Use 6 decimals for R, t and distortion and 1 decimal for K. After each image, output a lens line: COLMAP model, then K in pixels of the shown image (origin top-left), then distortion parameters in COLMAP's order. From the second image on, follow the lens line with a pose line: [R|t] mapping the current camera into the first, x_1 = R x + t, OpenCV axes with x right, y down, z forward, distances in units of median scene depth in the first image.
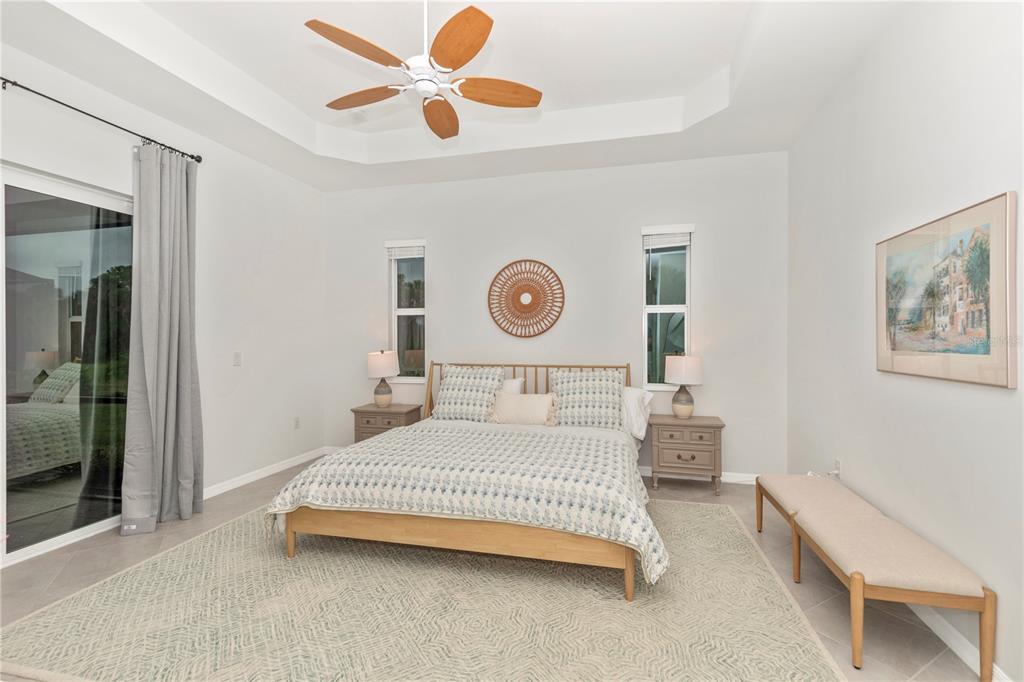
lens RADIAL K [[468.6, 0, 508.0], [0, 468.6, 337.1], [0, 0, 1]] dist [0.022199, -0.000360]
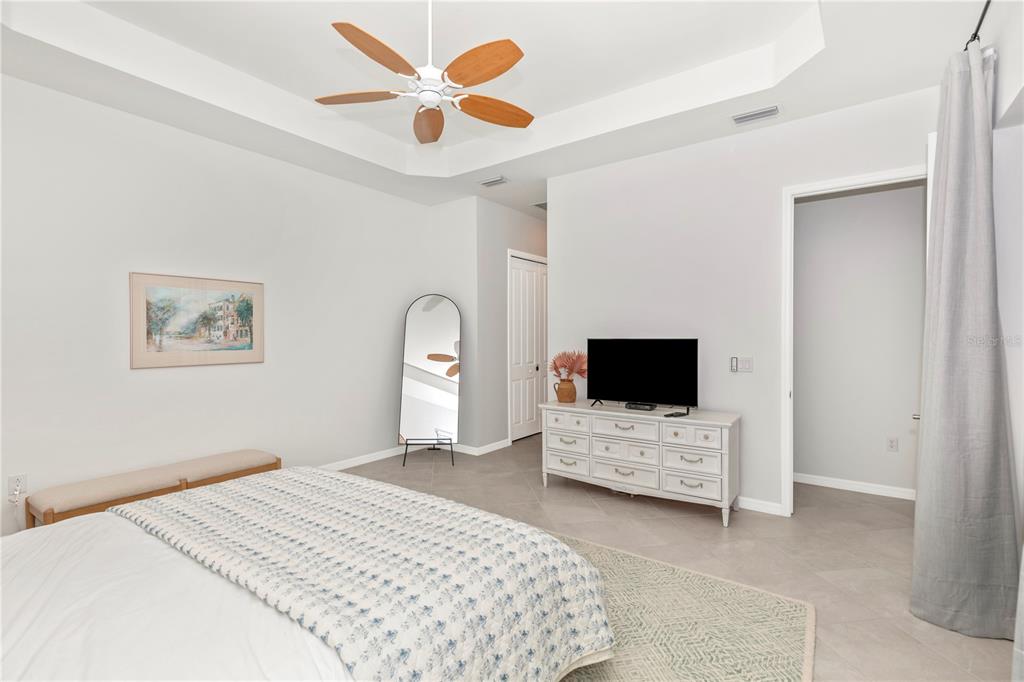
lens RADIAL K [[468.6, 0, 508.0], [0, 468.6, 337.1], [0, 0, 1]] dist [0.022199, -0.000360]
pose [[-0.930642, 0.008942, 0.365822, -0.396607], [0.010463, 0.999943, 0.002176, -0.005640], [-0.365781, 0.005853, -0.930682, 1.064675]]
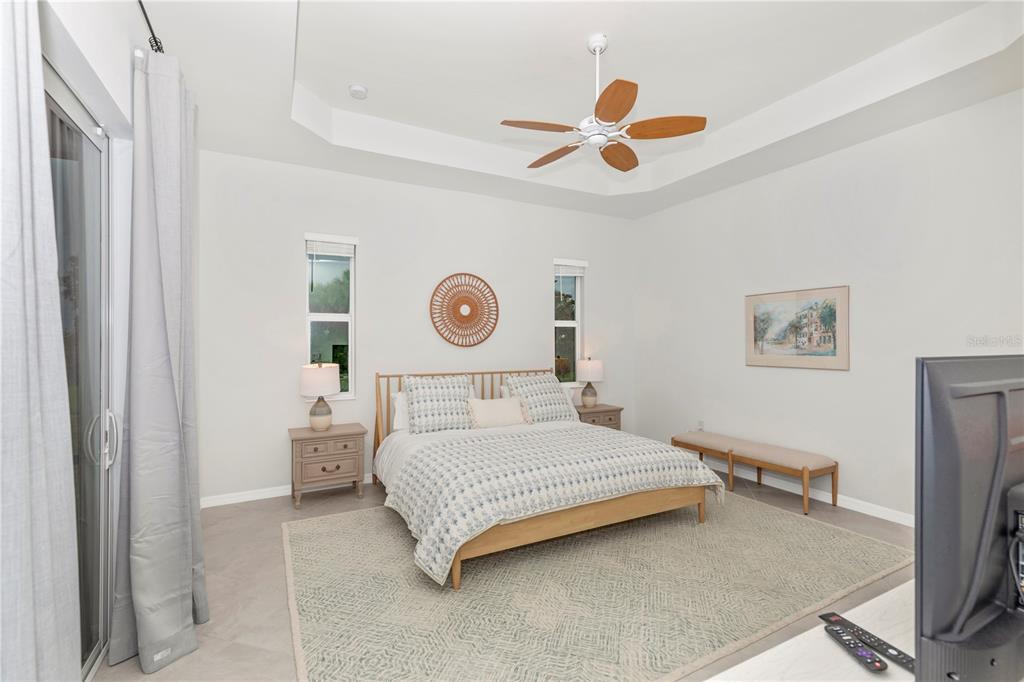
lens RADIAL K [[460.8, 0, 521.0], [0, 460.8, 341.1], [0, 0, 1]] dist [0.011845, -0.000072]
pose [[0.725734, 0.008731, 0.687920, -0.625332], [-0.002922, 0.999950, -0.009609, -0.002611], [-0.687969, 0.004963, 0.725723, 0.171992]]
